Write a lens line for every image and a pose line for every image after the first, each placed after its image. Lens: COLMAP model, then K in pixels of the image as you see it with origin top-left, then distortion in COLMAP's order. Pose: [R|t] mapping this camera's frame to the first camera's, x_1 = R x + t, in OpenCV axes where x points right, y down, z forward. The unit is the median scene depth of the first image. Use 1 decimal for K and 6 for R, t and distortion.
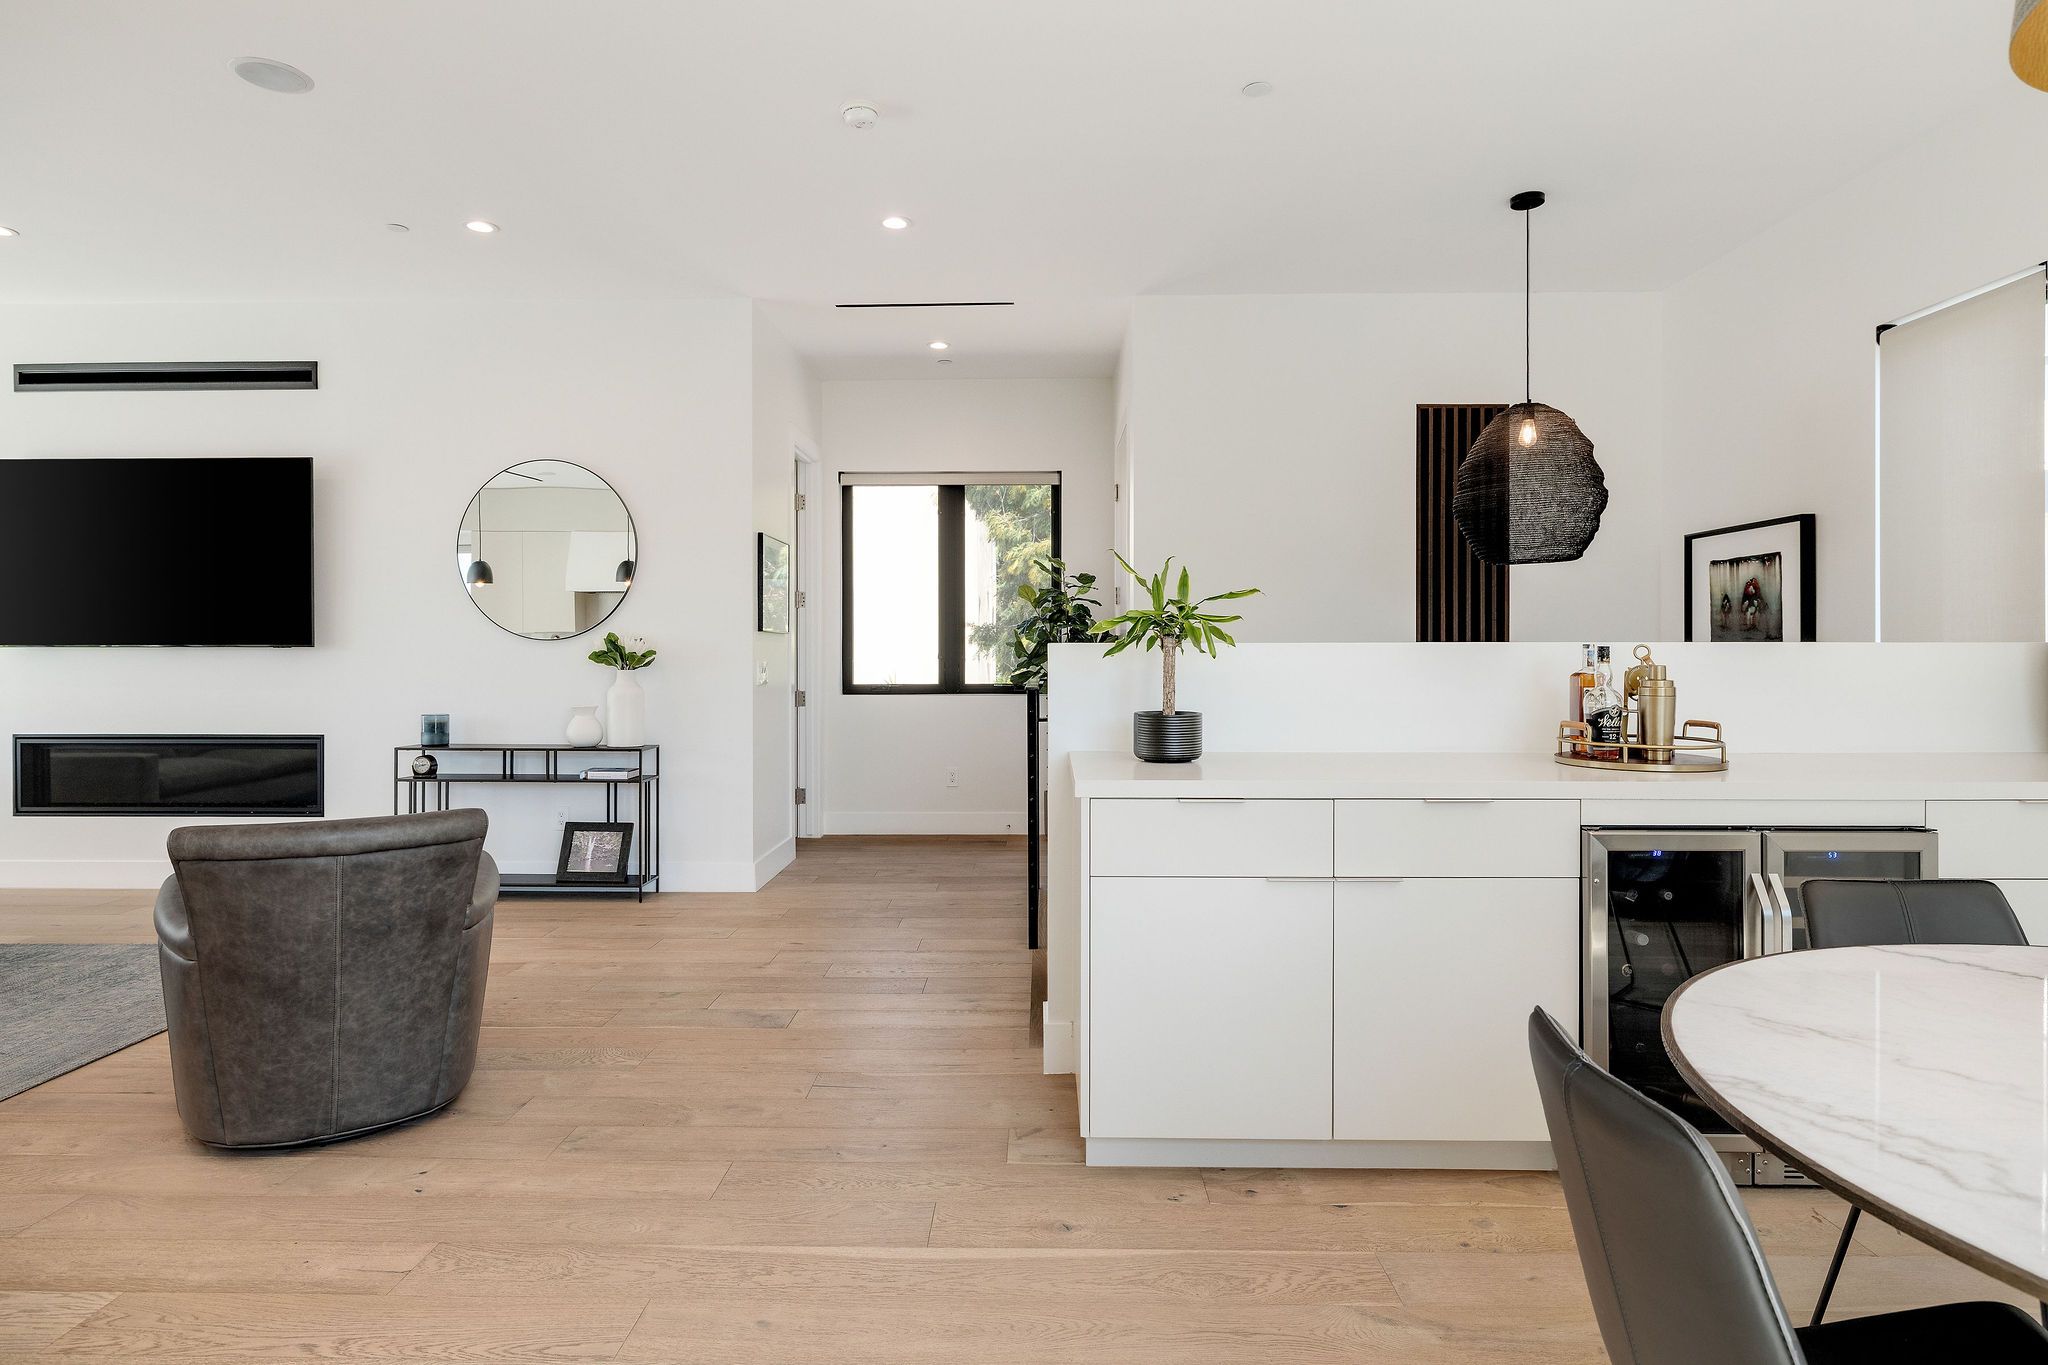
lens RADIAL K [[1132.0, 0, 1018.0], [0, 1132.0, 663.1], [0, 0, 1]] dist [-0.000432, 0.001024]
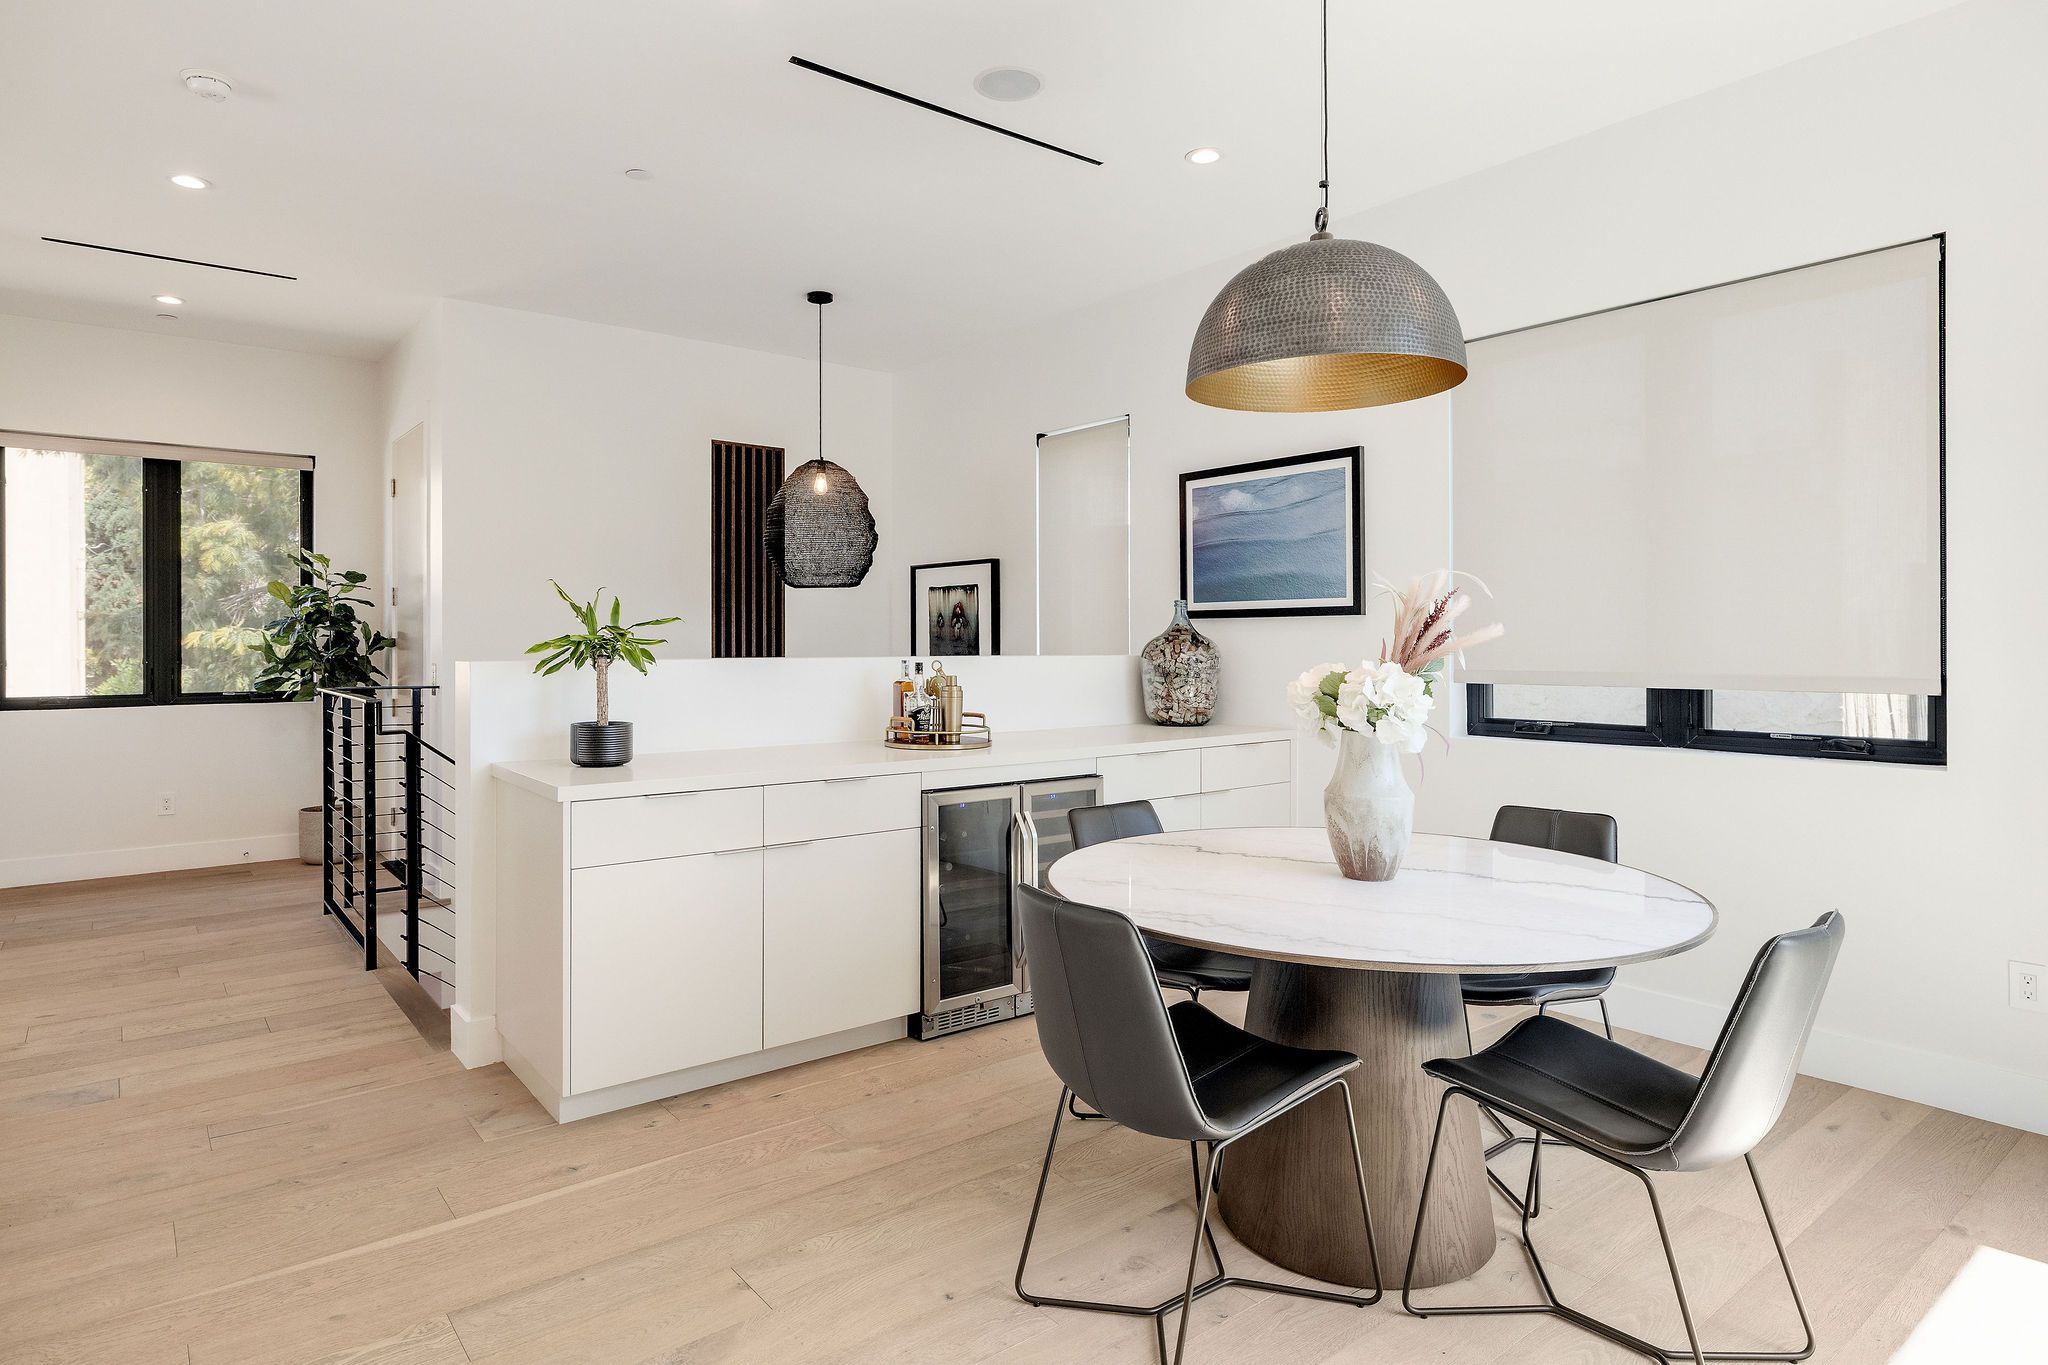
lens RADIAL K [[1143.7, 0, 1021.2], [0, 1143.7, 651.3], [0, 0, 1]] dist [-0.004730, 0.001917]
pose [[0.767538, -0.004394, 0.640989, -0.271911], [0.004693, 0.999988, 0.001235, -0.027540], [-0.640987, 0.002060, 0.767549, -0.156417]]
